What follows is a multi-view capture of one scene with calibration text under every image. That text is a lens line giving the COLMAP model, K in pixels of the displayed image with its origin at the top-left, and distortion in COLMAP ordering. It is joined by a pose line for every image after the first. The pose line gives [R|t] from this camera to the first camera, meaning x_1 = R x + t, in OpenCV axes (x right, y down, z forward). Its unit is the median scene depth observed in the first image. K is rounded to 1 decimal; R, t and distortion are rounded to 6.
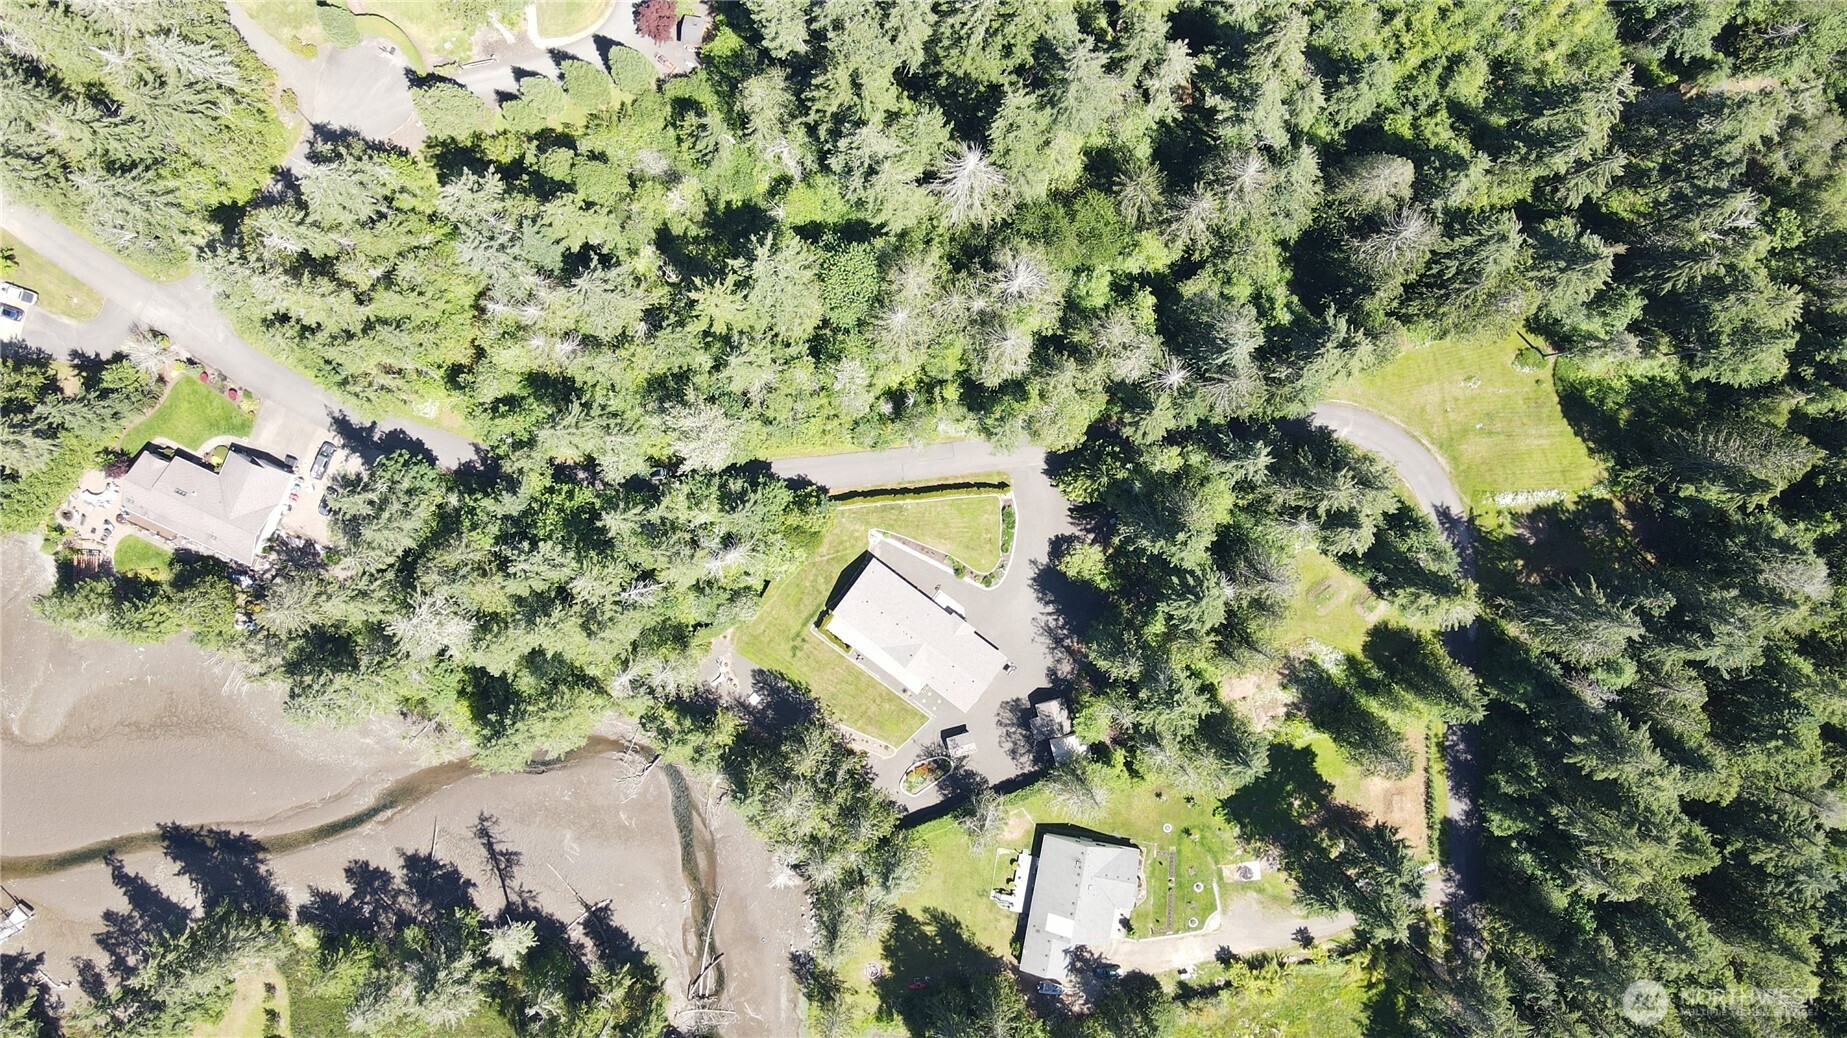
lens RADIAL K [[1361.6, 0, 917.8], [0, 1361.6, 510.9], [0, 0, 1]] dist [0.012231, 0.007546]
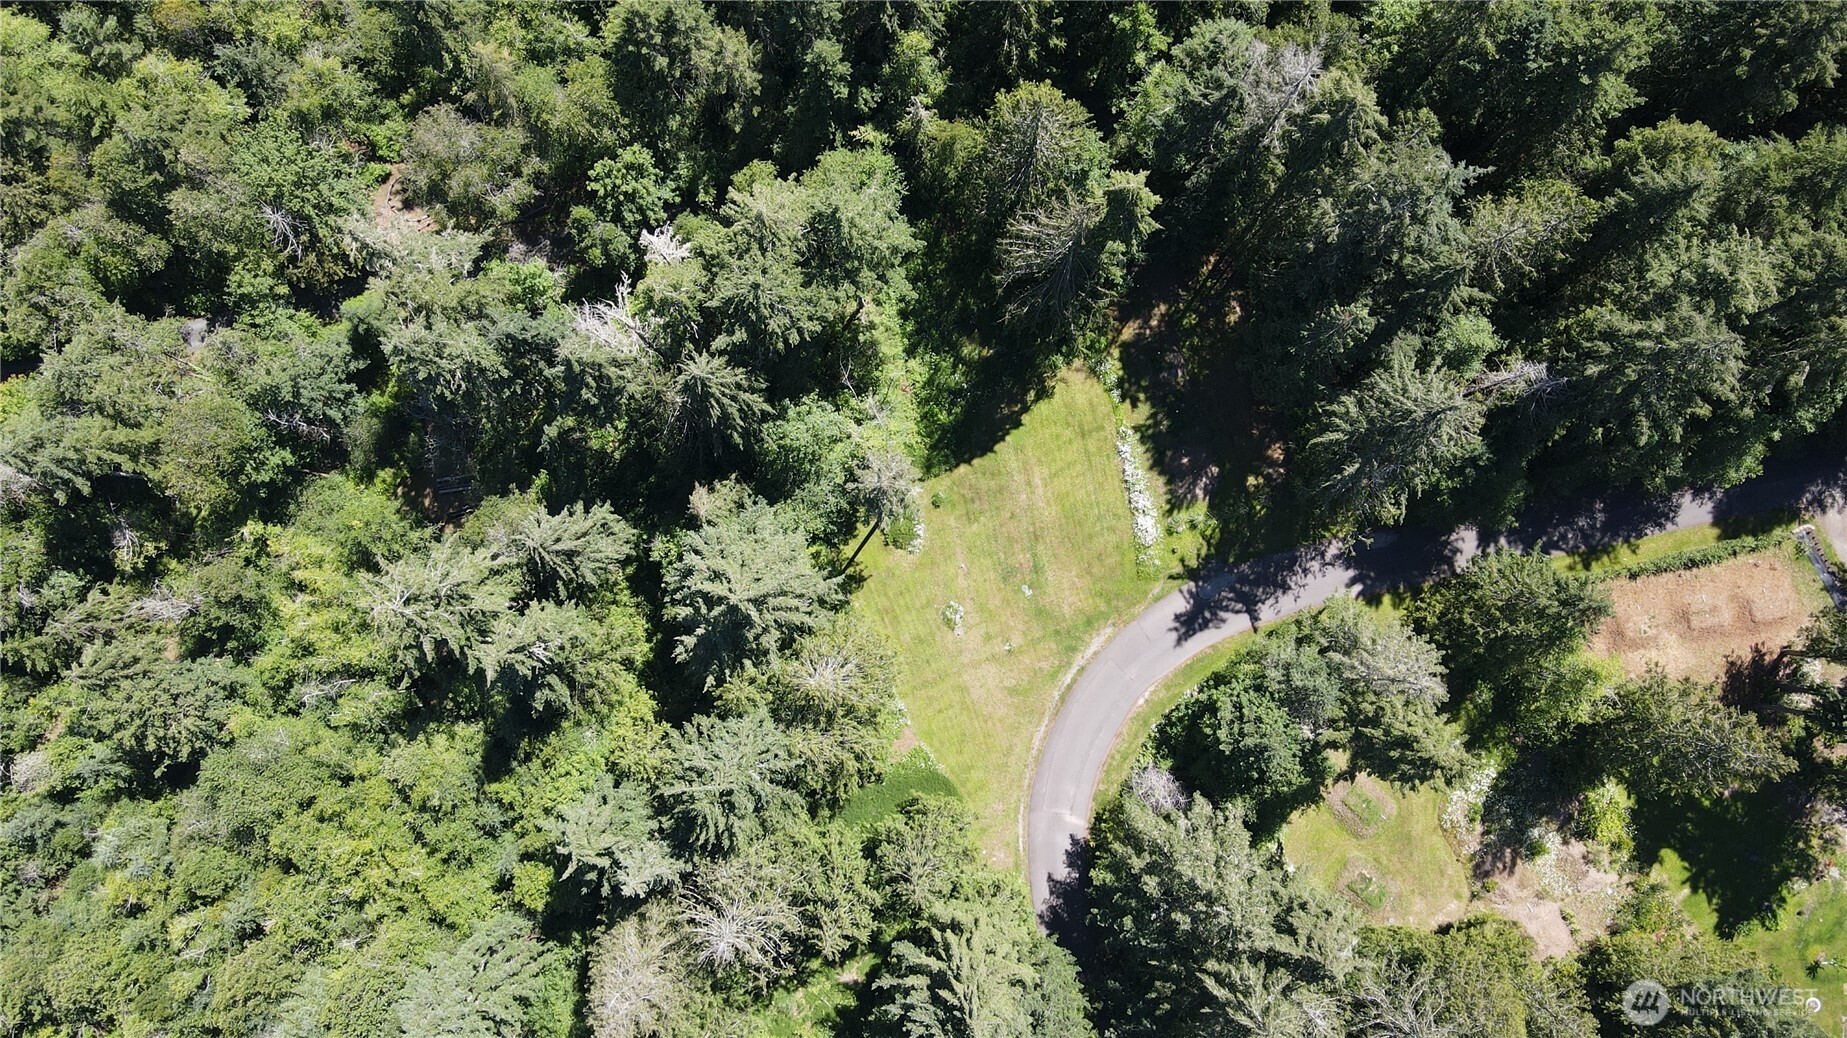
lens RADIAL K [[1361.6, 0, 941.9], [0, 1361.6, 511.8], [0, 0, 1]] dist [0.012231, 0.007546]
pose [[-0.149307, -0.987807, 0.044098, 0.431994], [0.987888, -0.150927, -0.036024, -0.073695], [0.042240, 0.038186, 0.998378, 0.433158]]
